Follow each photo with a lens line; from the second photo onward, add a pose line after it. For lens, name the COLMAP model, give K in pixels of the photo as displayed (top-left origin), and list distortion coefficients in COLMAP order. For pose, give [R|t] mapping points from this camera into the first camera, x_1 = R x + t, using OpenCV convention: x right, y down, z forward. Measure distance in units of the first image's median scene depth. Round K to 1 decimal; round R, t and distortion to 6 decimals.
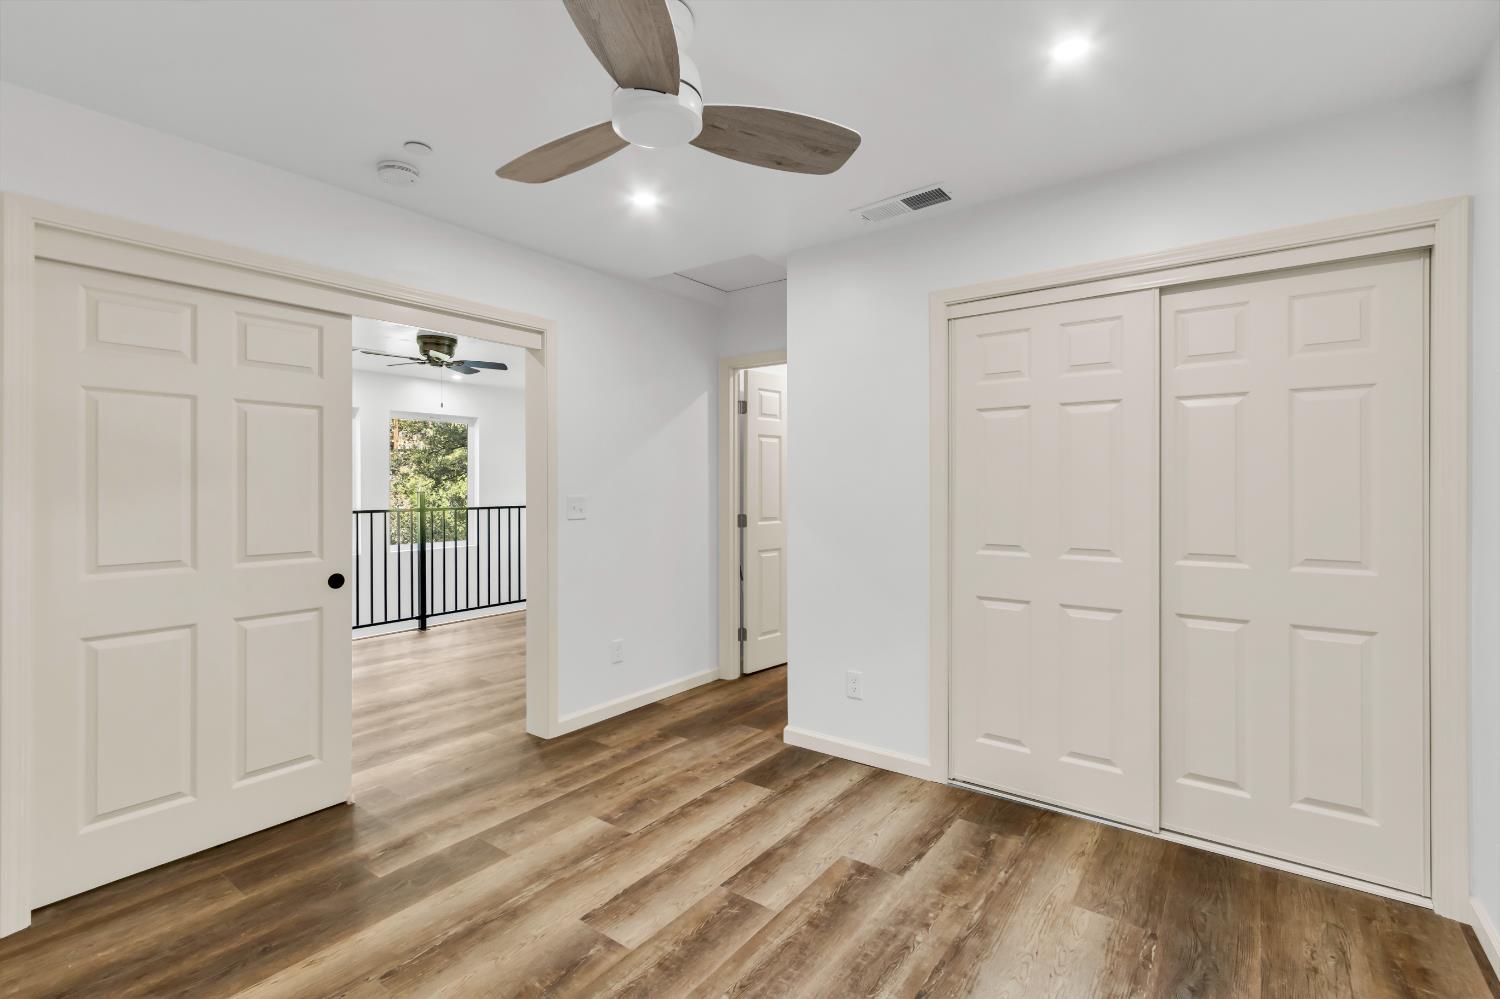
lens RADIAL K [[685.8, 0, 736.0], [0, 685.8, 488.0], [0, 0, 1]] dist [0.001891, -0.001066]
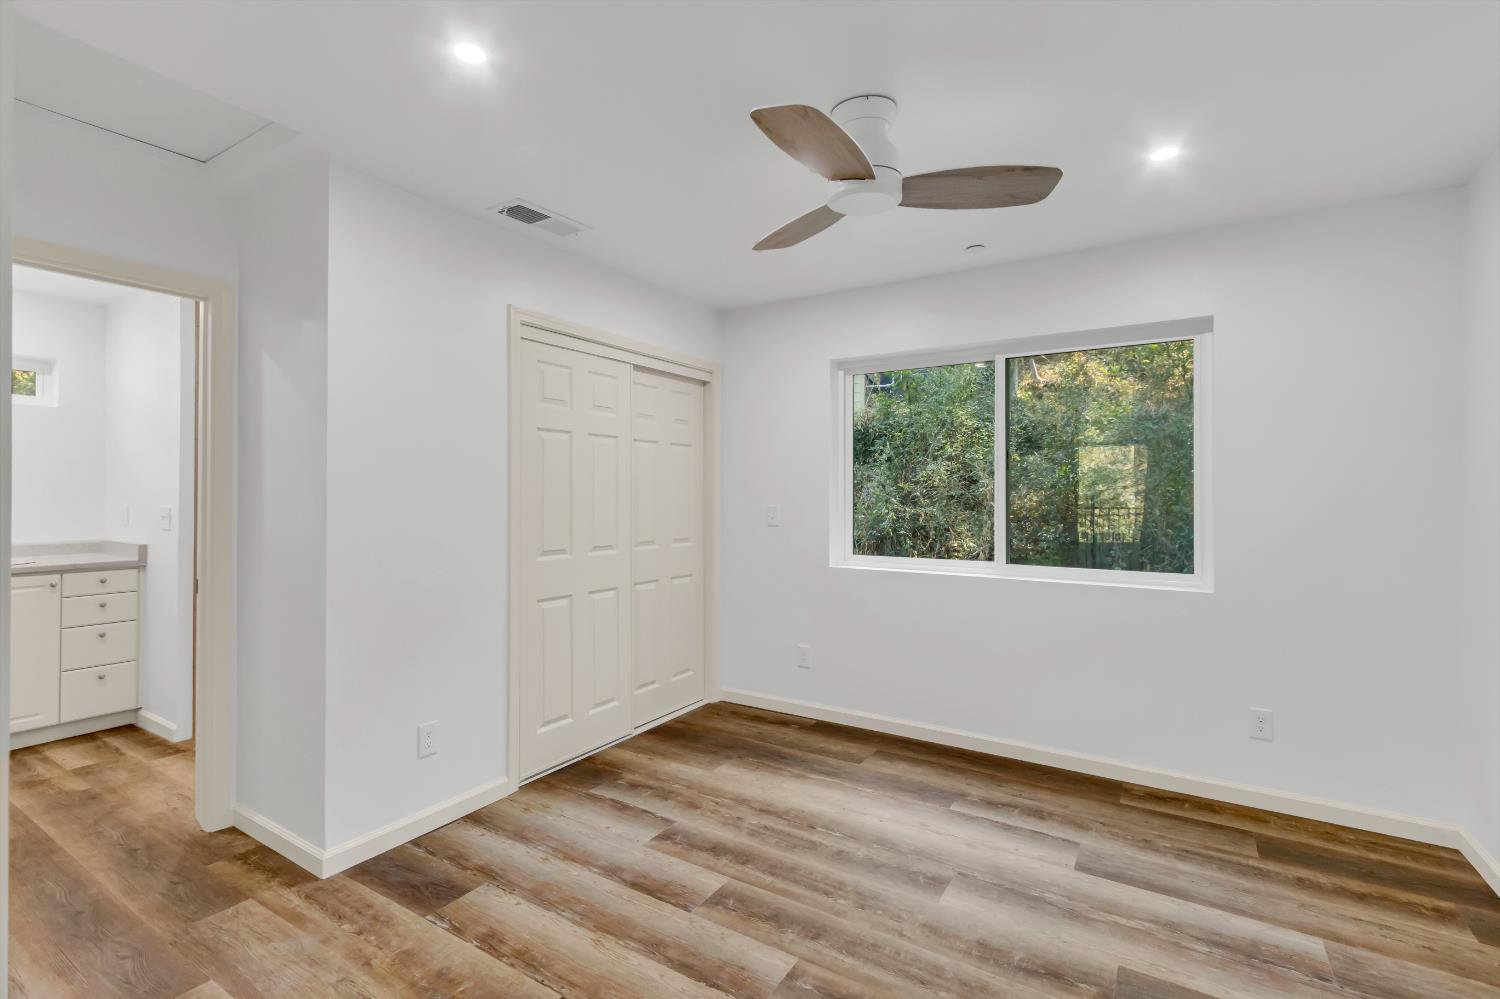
lens RADIAL K [[689.8, 0, 739.8], [0, 689.8, 494.9], [0, 0, 1]] dist [0.002314, 0.000063]
pose [[-0.080692, 0.000187, 0.996739, -0.893385], [0.000569, 1.000000, -0.000141, -0.009852], [-0.996739, 0.000556, -0.080692, 0.898022]]
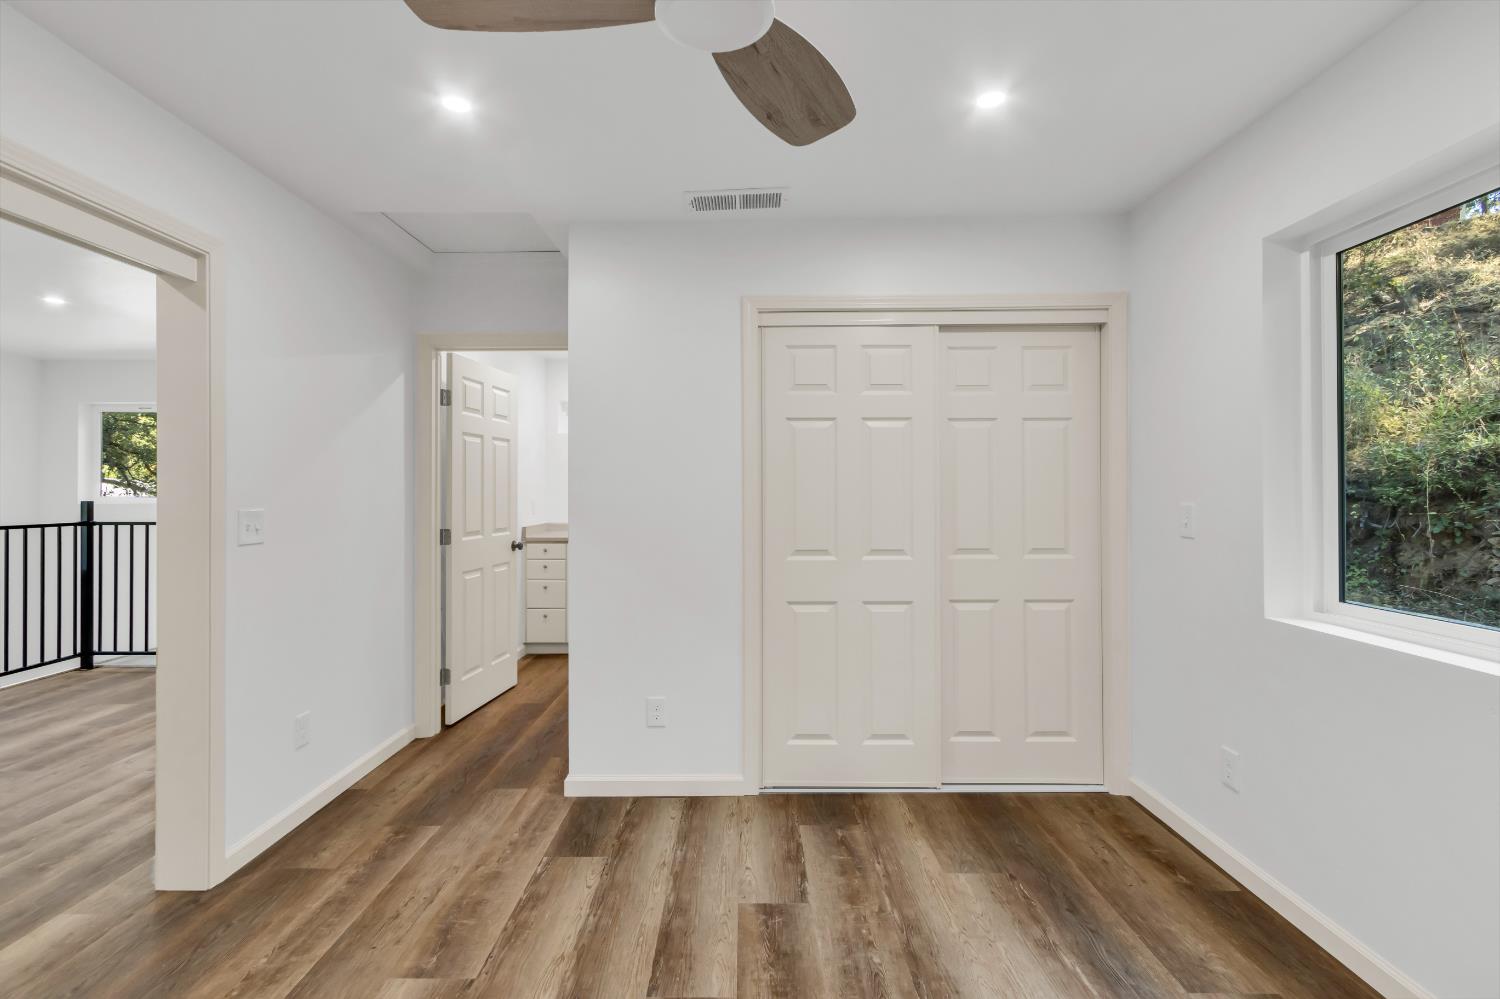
lens RADIAL K [[686.3, 0, 738.1], [0, 686.3, 490.7], [0, 0, 1]] dist [0.003711, -0.000544]
pose [[0.802441, -0.000331, 0.596732, -0.368925], [0.004578, 0.999974, -0.005601, -0.001953], [-0.596714, 0.007227, 0.802421, 0.261166]]
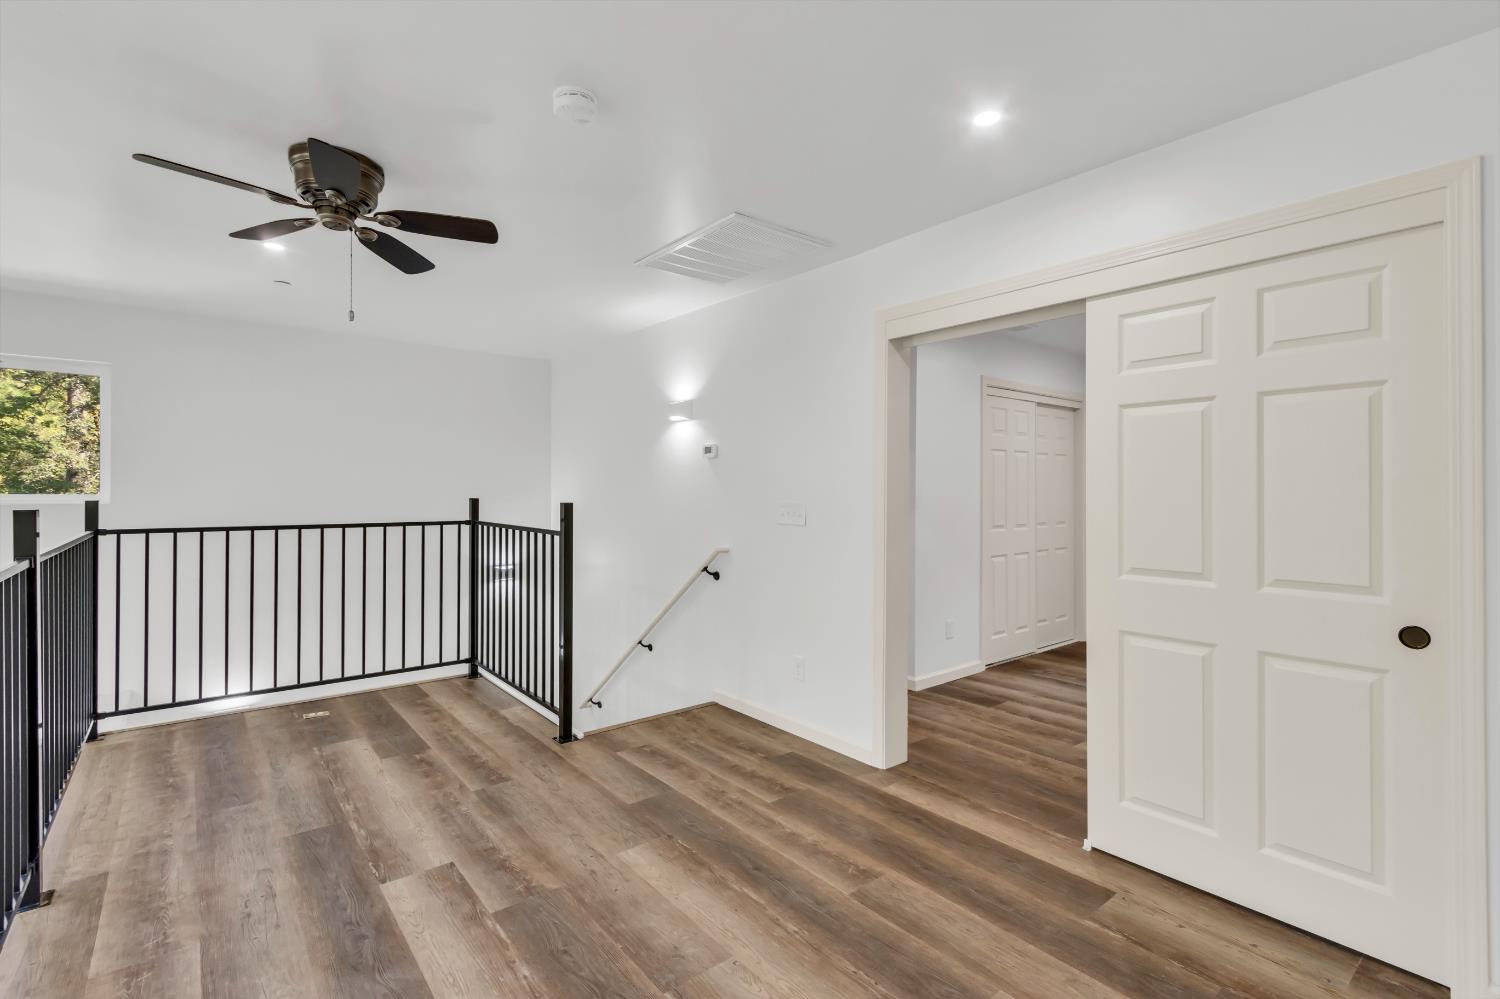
lens RADIAL K [[689.8, 0, 739.8], [0, 689.8, 494.9], [0, 0, 1]] dist [0.002314, 0.000063]
pose [[0.239521, -0.002091, 0.970889, -1.764016], [0.001588, 0.999997, 0.001762, -0.001884], [-0.970890, 0.001120, 0.239523, 1.405104]]
